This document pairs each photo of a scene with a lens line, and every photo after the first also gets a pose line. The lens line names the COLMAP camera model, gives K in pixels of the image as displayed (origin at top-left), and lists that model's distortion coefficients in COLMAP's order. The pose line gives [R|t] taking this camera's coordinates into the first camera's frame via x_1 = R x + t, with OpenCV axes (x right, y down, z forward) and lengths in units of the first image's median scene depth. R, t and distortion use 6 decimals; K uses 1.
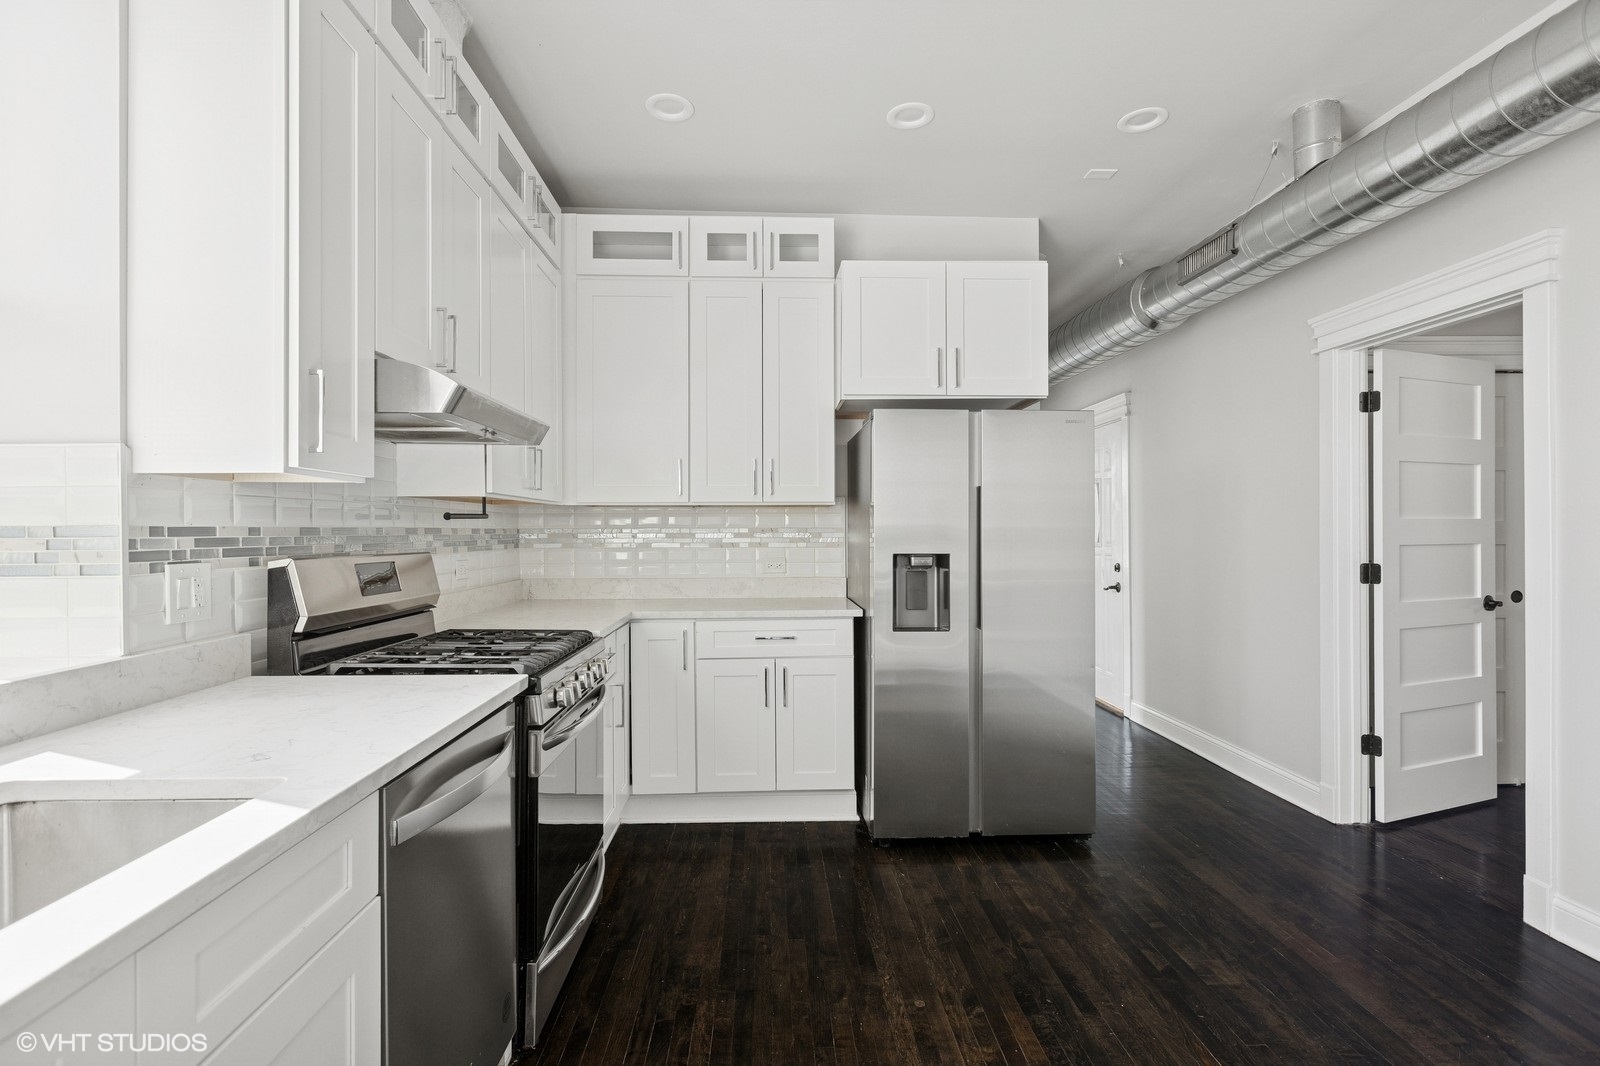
lens RADIAL K [[760.8, 0, 785.5], [0, 760.8, 534.4], [0, 0, 1]] dist [-0.000142, -0.000009]
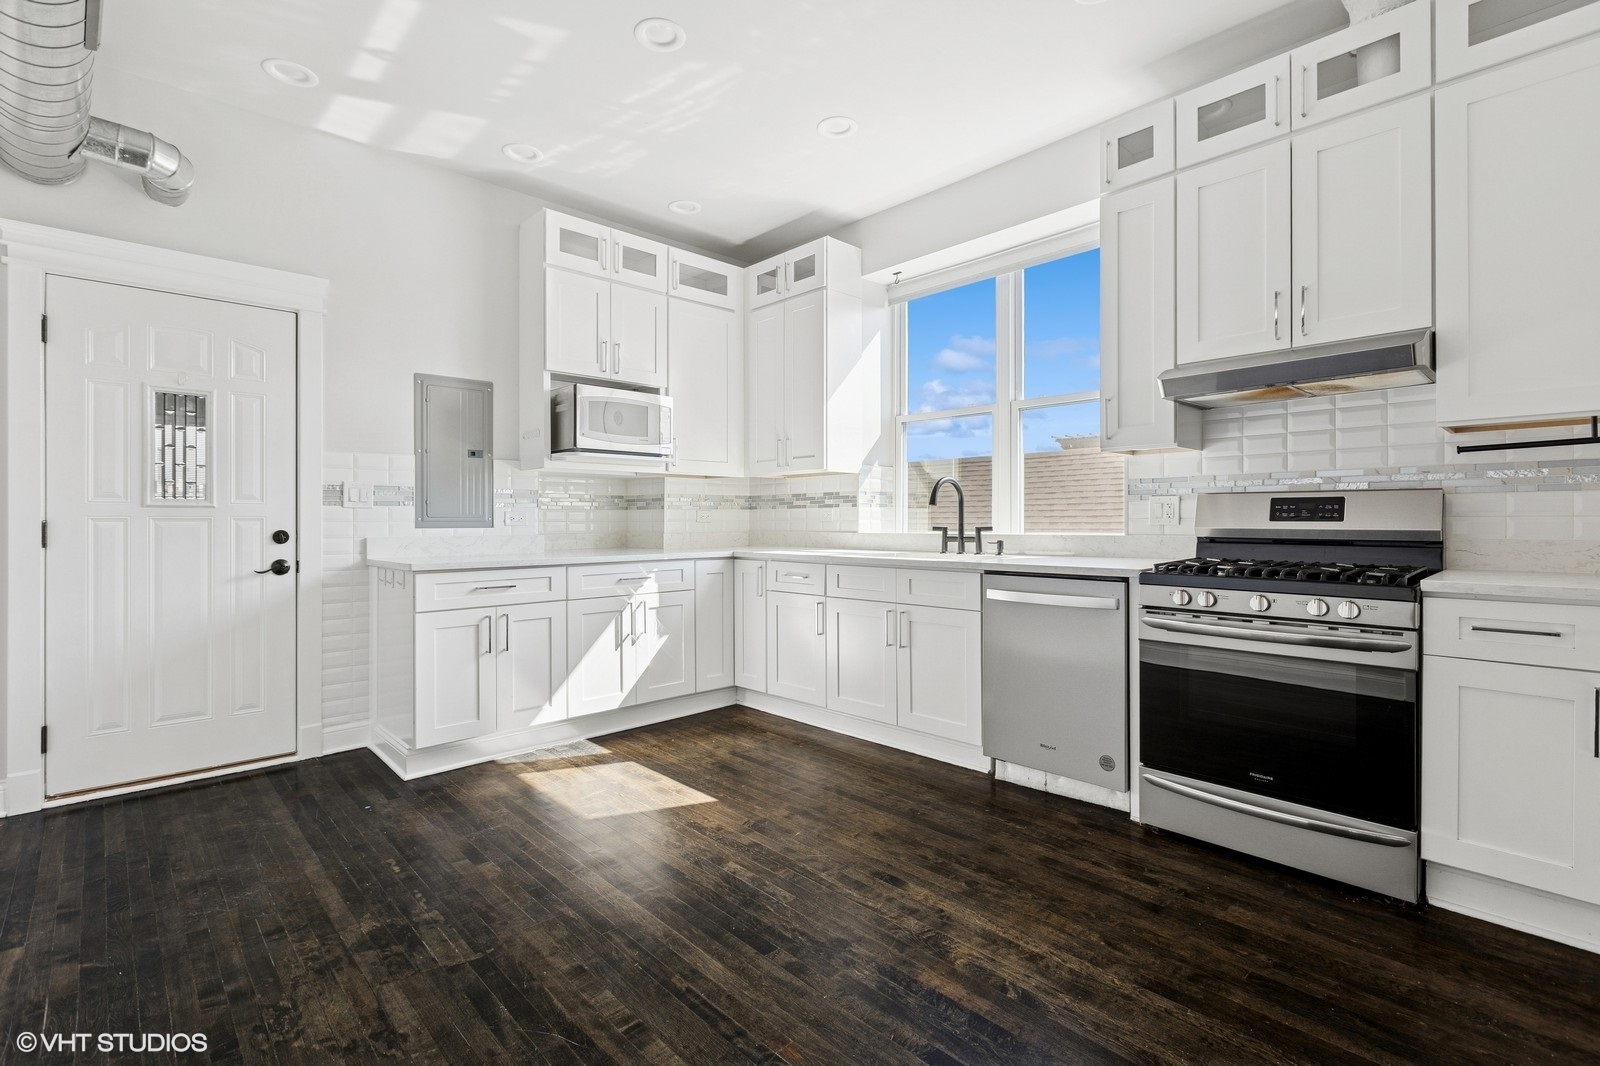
lens RADIAL K [[727.5, 0, 805.6], [0, 727.5, 521.3], [0, 0, 1]] dist [-0.000831, -0.000240]
pose [[-0.739205, 0.009639, -0.673411, 0.776315], [0.005377, 0.999950, 0.008411, 0.053788], [0.673459, 0.002596, -0.739220, 1.142162]]
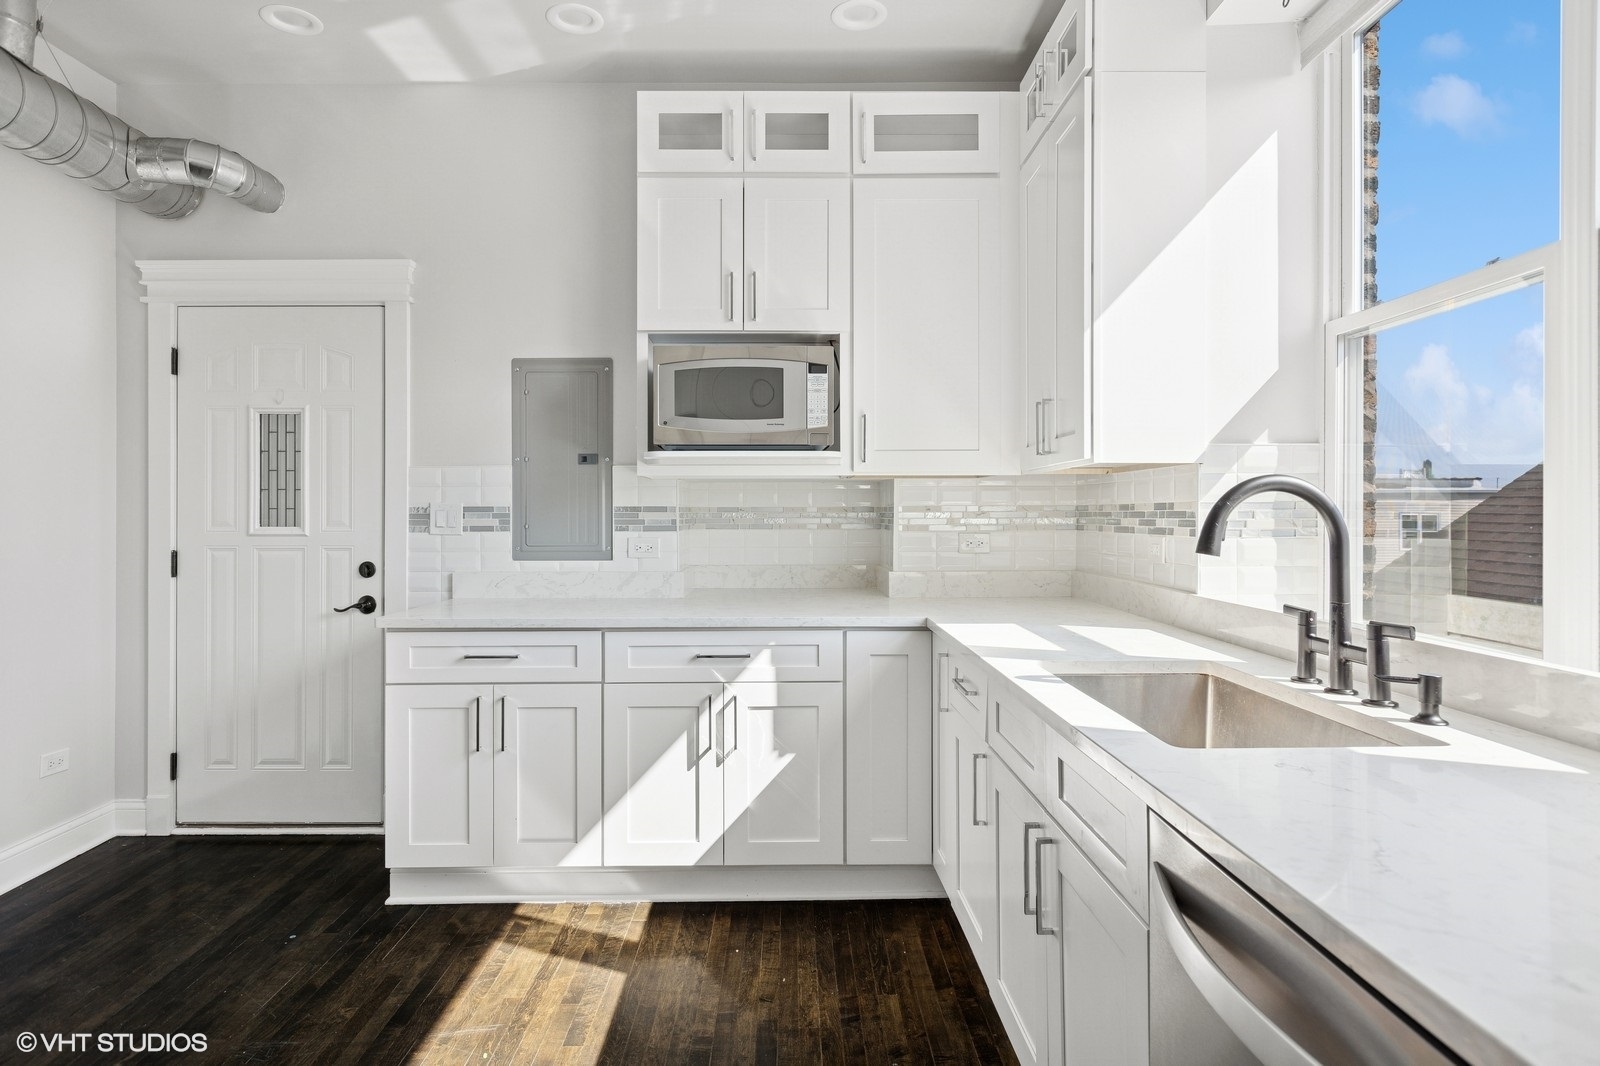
lens RADIAL K [[885.2, 0, 798.8], [0, 885.2, 510.5], [0, 0, 1]] dist [0.000432, 0.000100]
pose [[-0.999793, 0.007957, 0.018742, -0.073725], [0.007989, 0.999967, 0.001656, 0.001385], [-0.018728, 0.001806, -0.999823, 0.900897]]
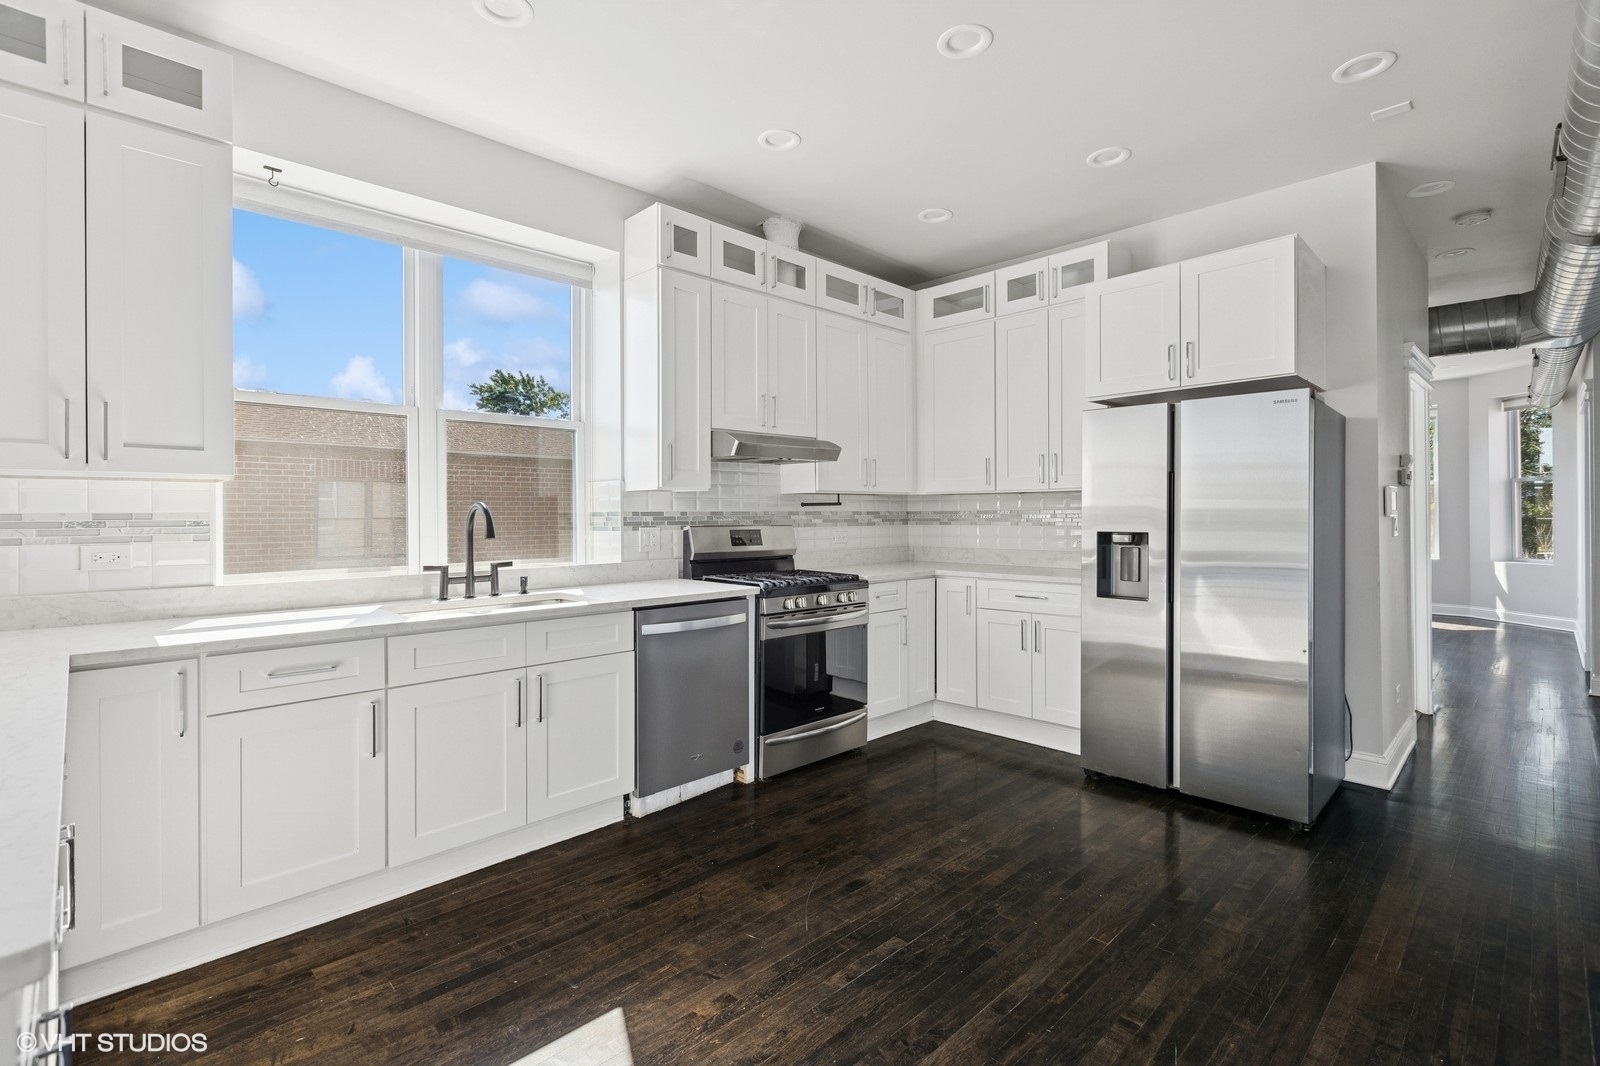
lens RADIAL K [[722.5, 0, 785.6], [0, 722.5, 517.0], [0, 0, 1]] dist [-0.000740, -0.000439]
pose [[0.667908, 0.001976, -0.744241, 0.768571], [-0.000195, 0.999997, 0.002479, 0.000073], [0.744244, -0.001511, 0.667906, -0.131253]]
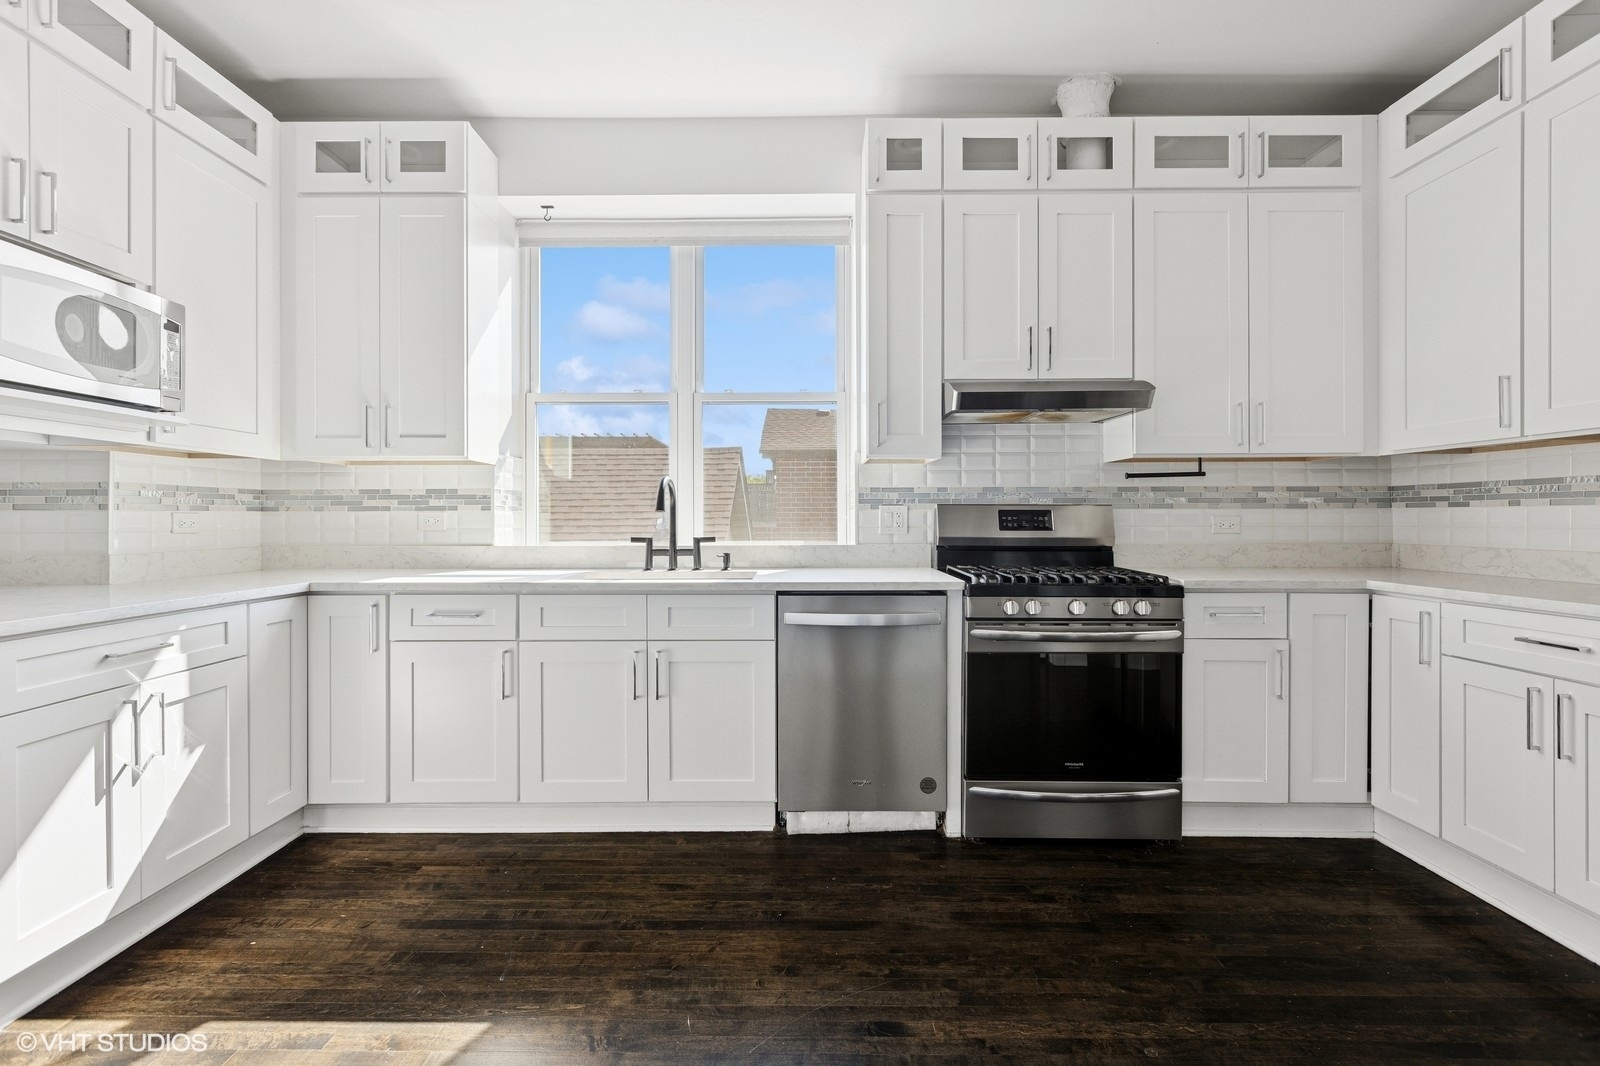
lens RADIAL K [[719.0, 0, 795.9], [0, 719.0, 519.7], [0, 0, 1]] dist [0.000998, -0.000666]
pose [[-0.035201, 0.008072, -0.999348, 0.747421], [-0.002029, 0.999965, 0.008148, 0.039372], [0.999378, 0.002314, -0.035184, 0.515793]]
